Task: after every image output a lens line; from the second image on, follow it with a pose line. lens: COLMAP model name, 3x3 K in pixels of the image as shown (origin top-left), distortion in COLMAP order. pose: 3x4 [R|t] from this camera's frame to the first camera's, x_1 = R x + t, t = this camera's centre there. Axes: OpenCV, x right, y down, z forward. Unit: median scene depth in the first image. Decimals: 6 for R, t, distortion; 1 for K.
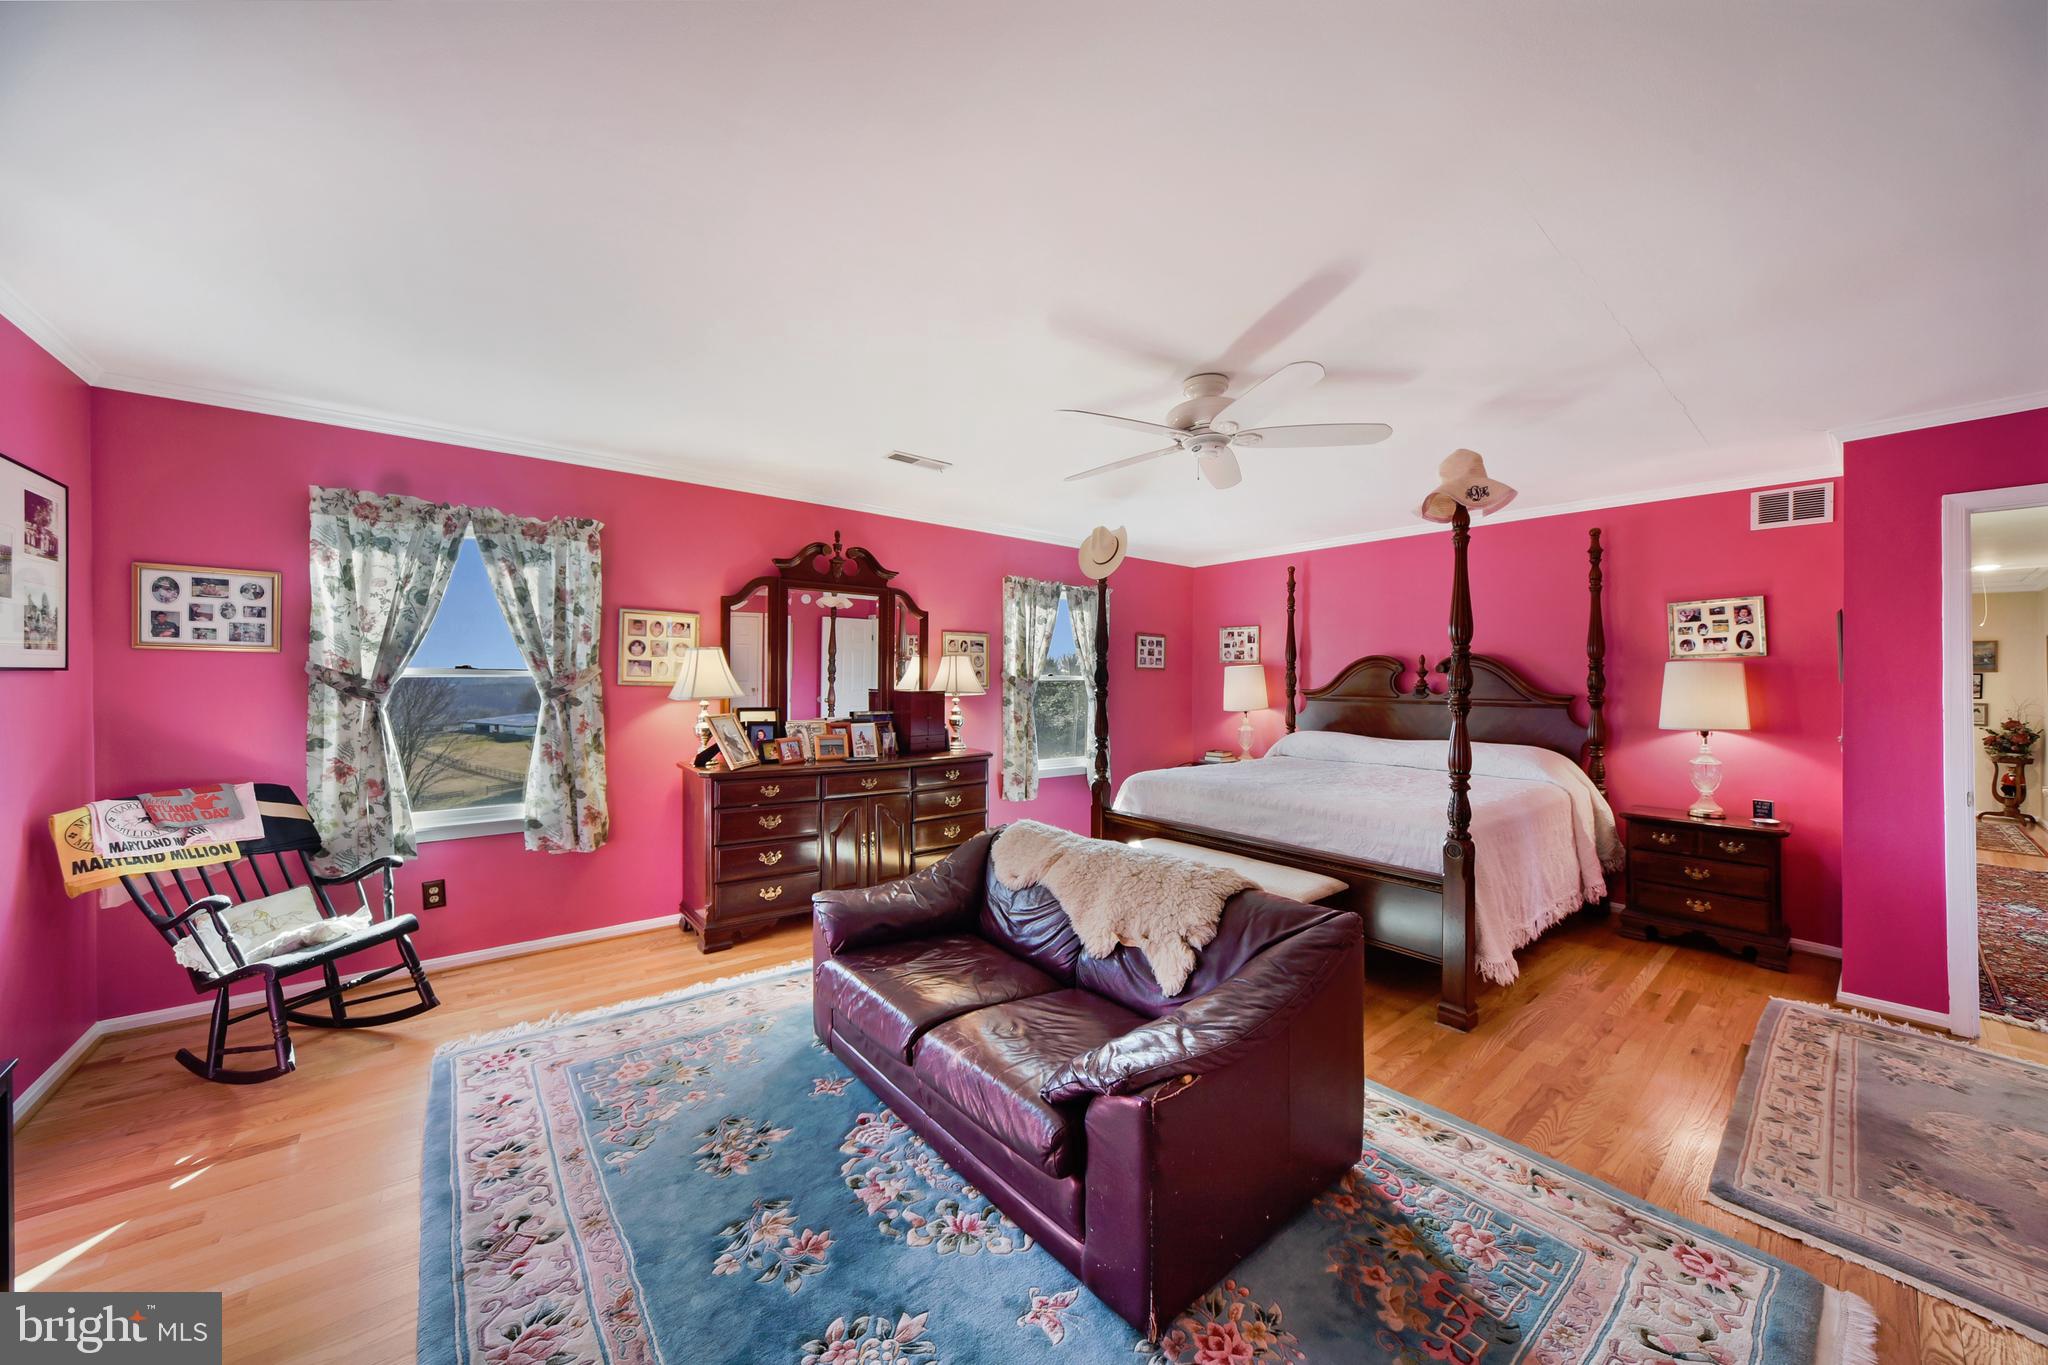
lens RADIAL K [[716.6, 0, 1020.3], [0, 716.6, 681.9], [0, 0, 1]] dist [-0.002969, -0.000218]
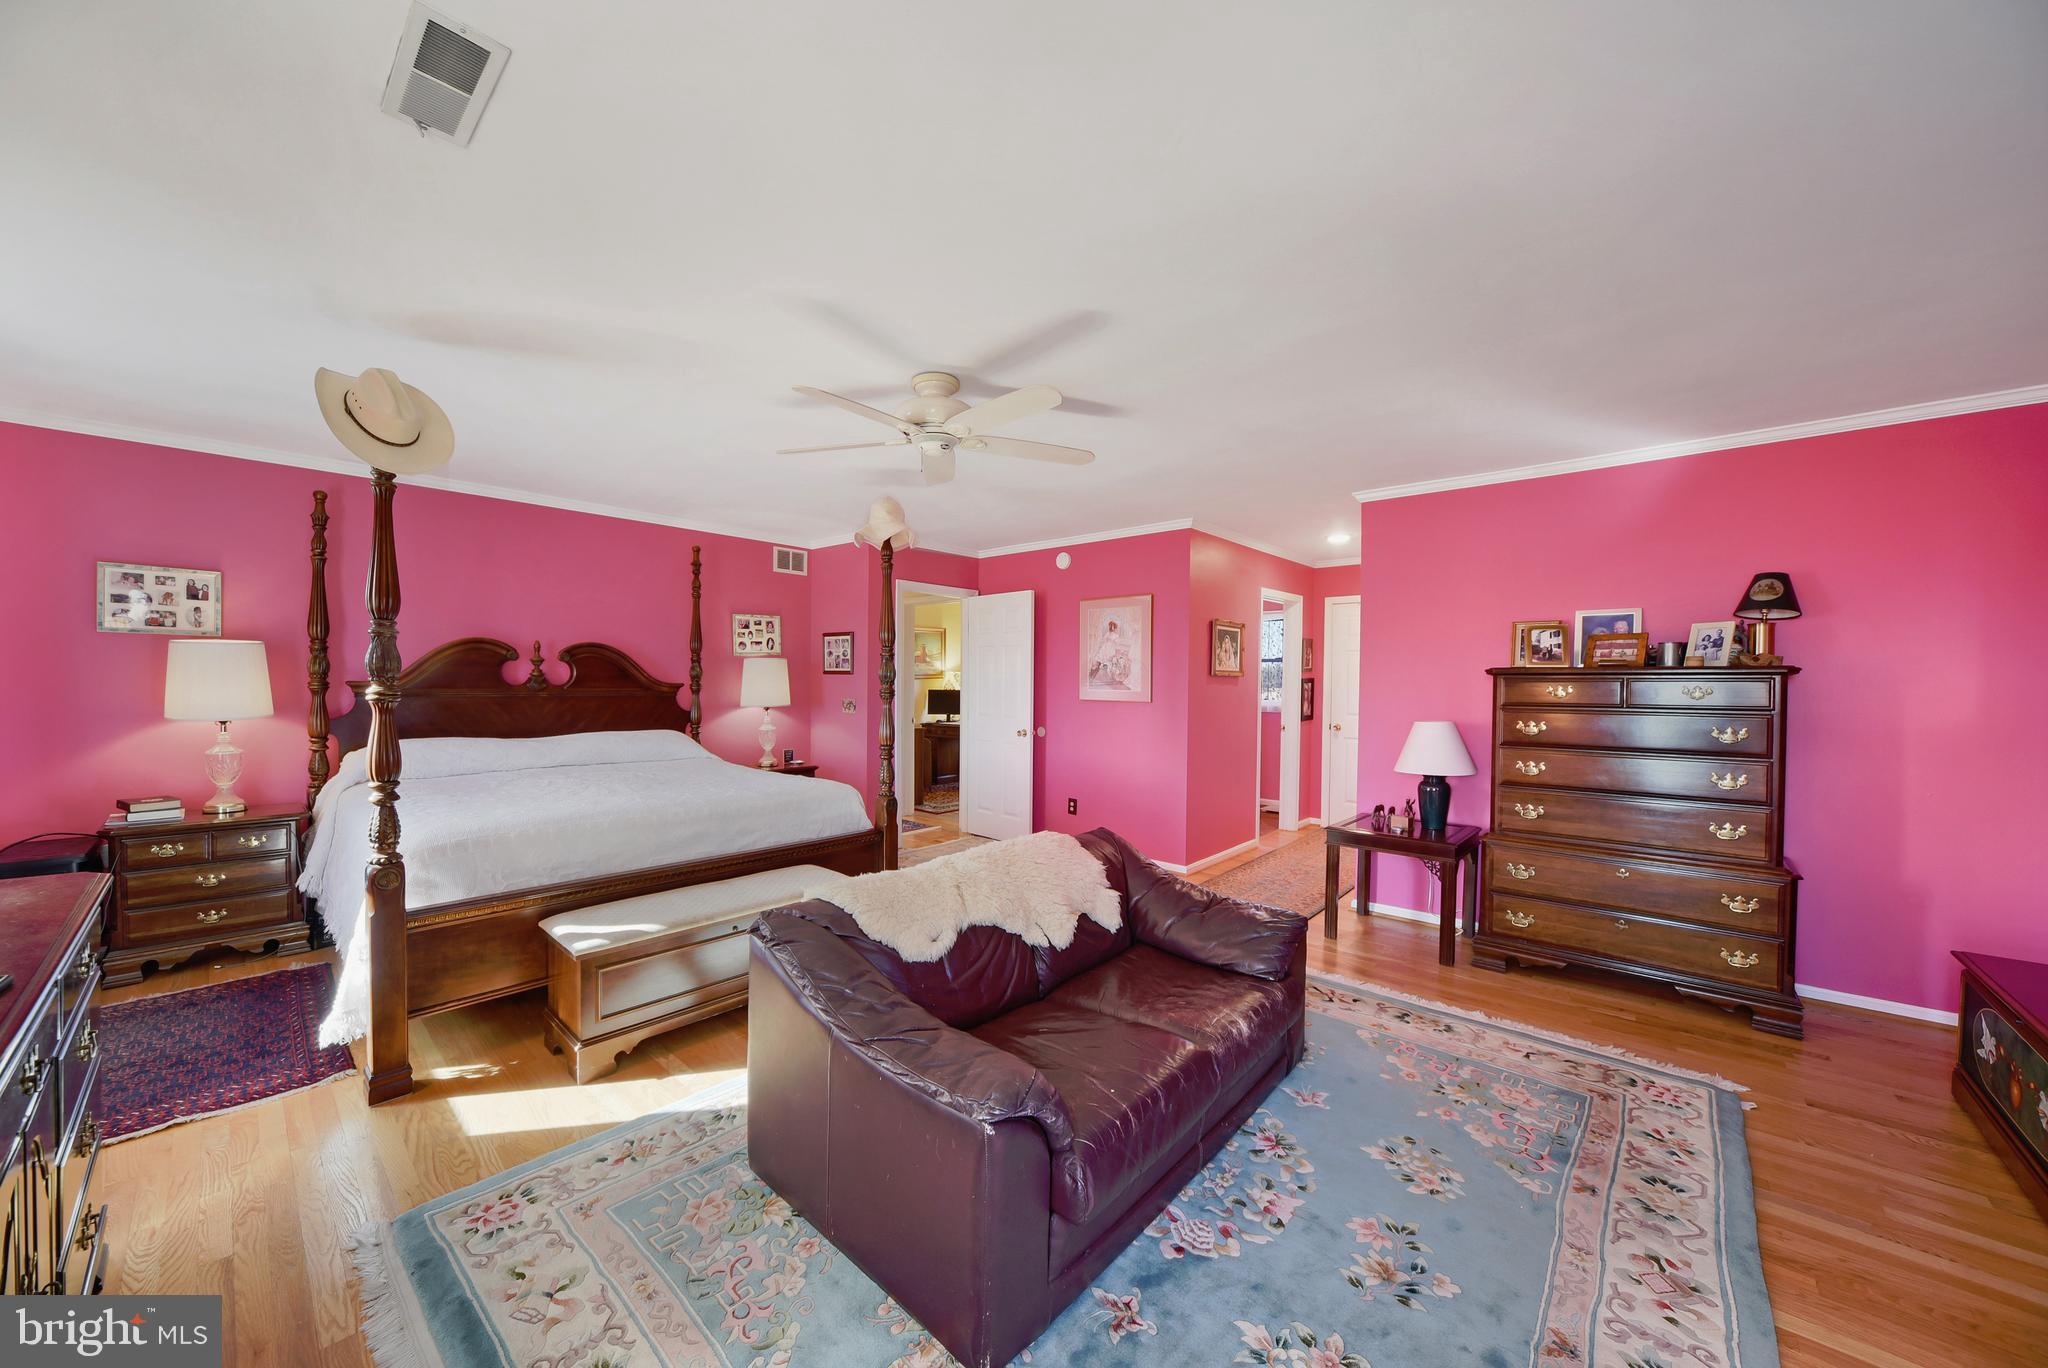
lens RADIAL K [[716.6, 0, 1027.5], [0, 716.6, 639.0], [0, 0, 1]] dist [-0.002969, -0.000218]
pose [[-0.161805, 0.043692, 0.985855, -0.513572], [-0.010054, 0.998895, -0.045920, -0.006101], [-0.986772, -0.017342, -0.161186, 0.675830]]
